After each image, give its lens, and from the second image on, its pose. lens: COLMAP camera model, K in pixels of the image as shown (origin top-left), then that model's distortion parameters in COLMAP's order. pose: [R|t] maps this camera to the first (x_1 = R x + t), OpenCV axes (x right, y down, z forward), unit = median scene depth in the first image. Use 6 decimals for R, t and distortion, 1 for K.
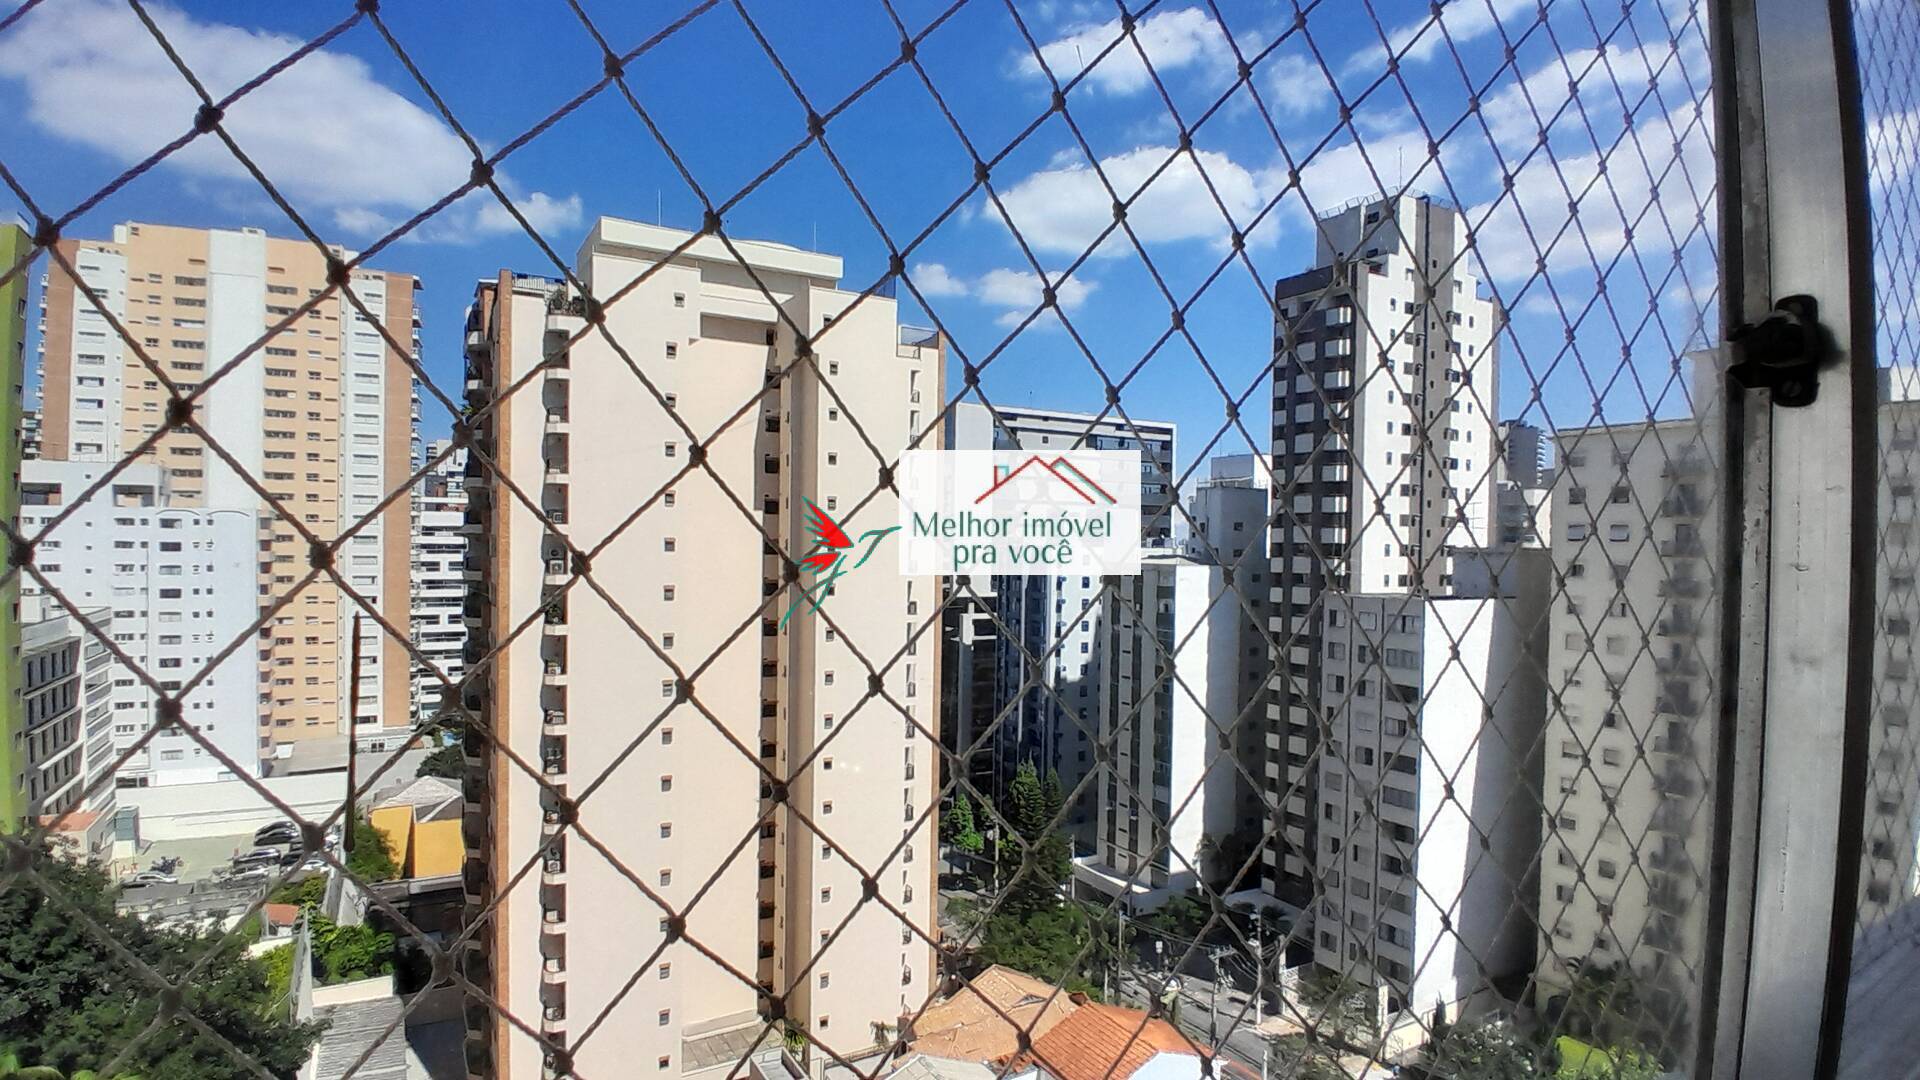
lens RADIAL K [[947.1, 0, 955.8], [0, 947.1, 553.9], [0, 0, 1]] dist [-0.001498, -0.040751]
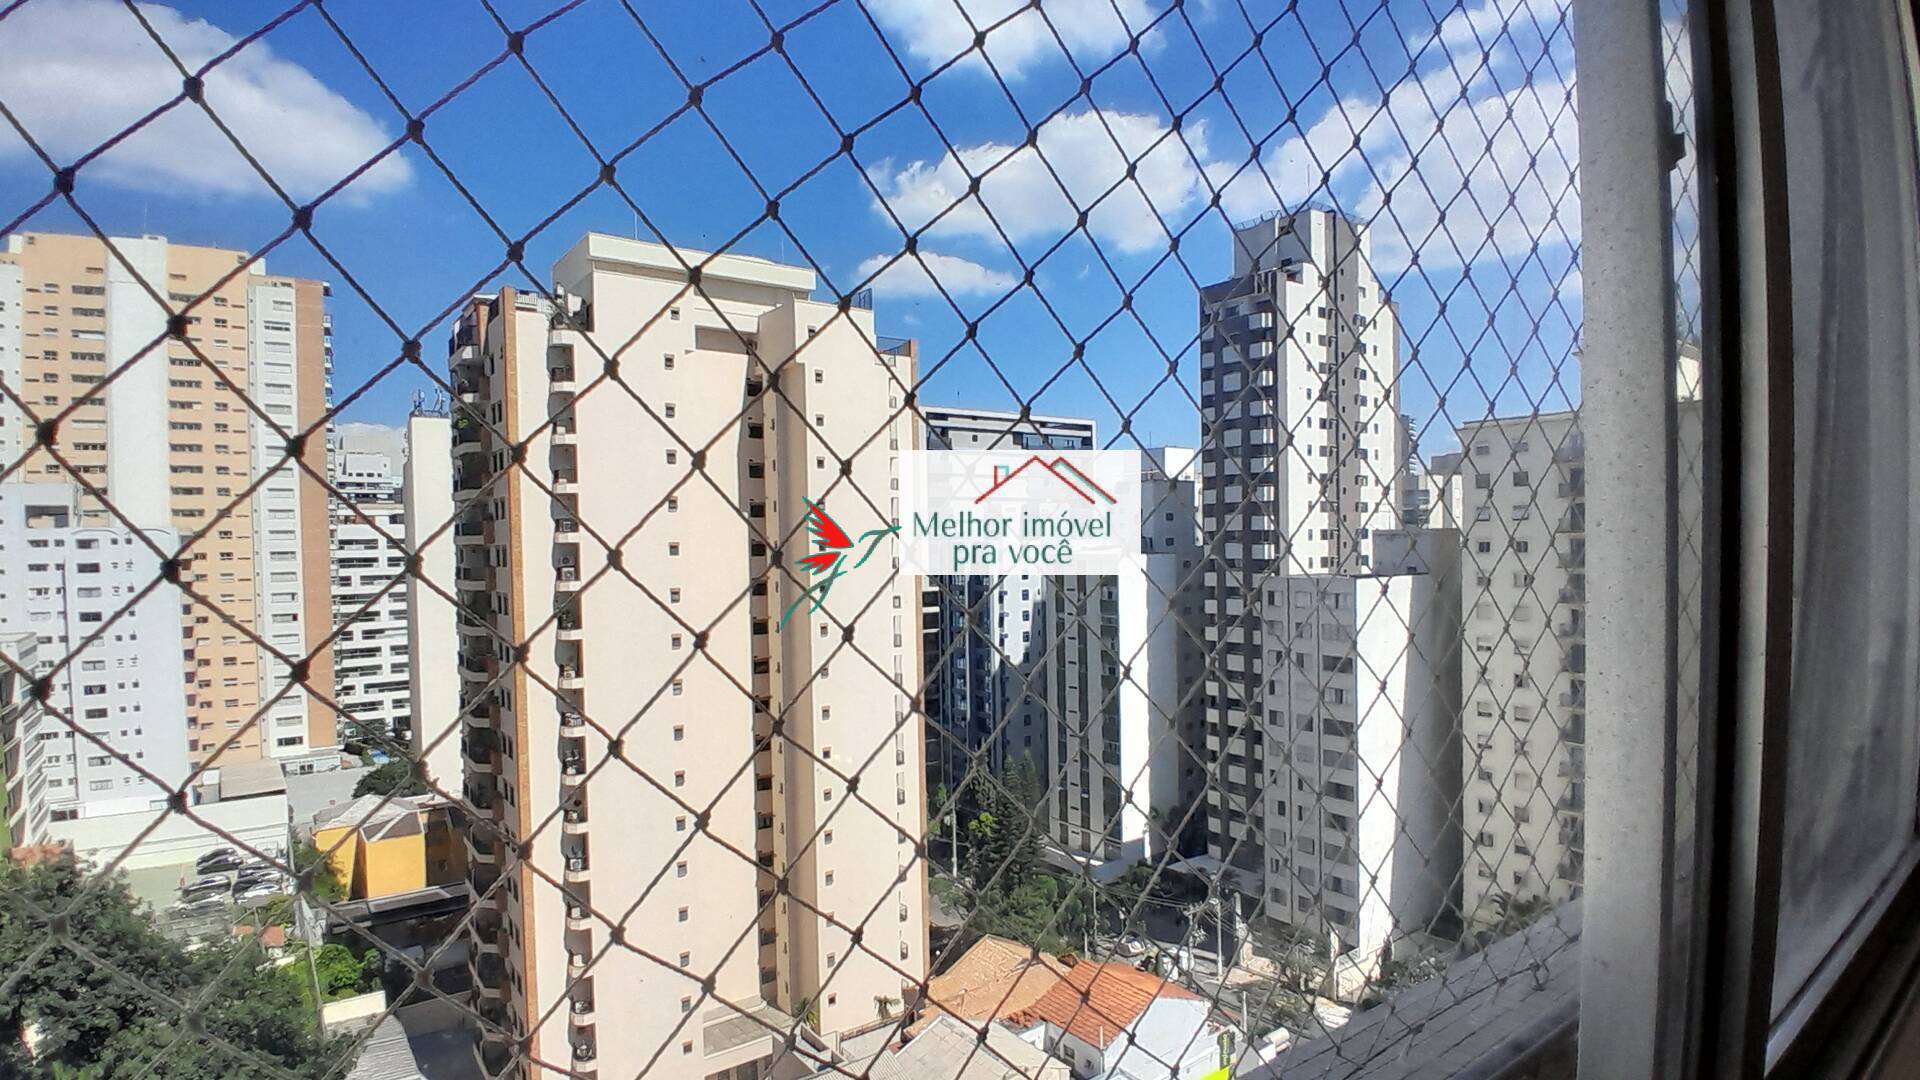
lens RADIAL K [[971.9, 0, 913.0], [0, 971.9, 544.0], [0, 0, 1]] dist [-0.000153, -0.045901]
pose [[0.994597, -0.029914, 0.099404, -0.110133], [0.030748, 0.999504, -0.006866, -0.000002], [-0.099150, 0.009886, 0.995023, -0.066283]]
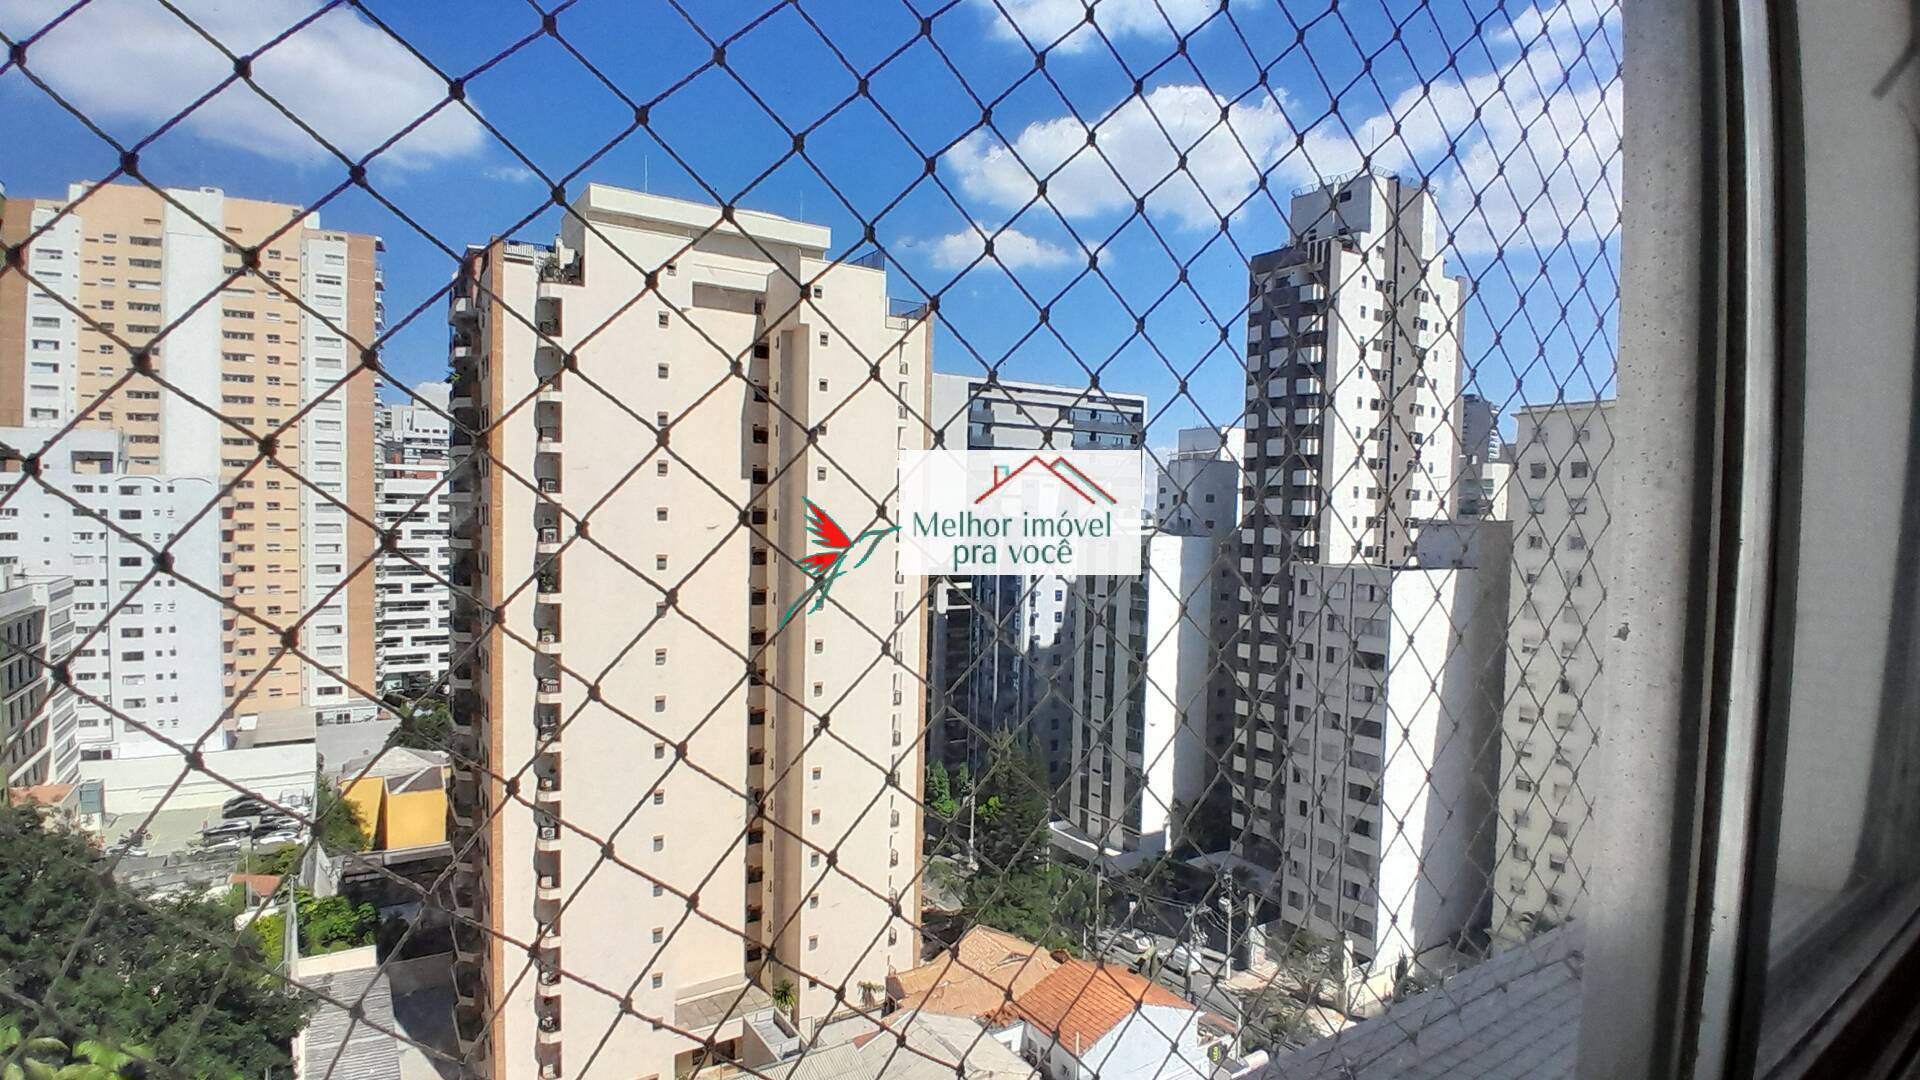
lens RADIAL K [[955.5, 0, 950.7], [0, 955.5, 545.3], [0, 0, 1]] dist [-0.001179, -0.045019]
pose [[0.998993, 0.002617, 0.044792, -0.031369], [-0.003621, 0.999744, 0.022334, -0.000105], [-0.044722, -0.022474, 0.998747, -0.019478]]
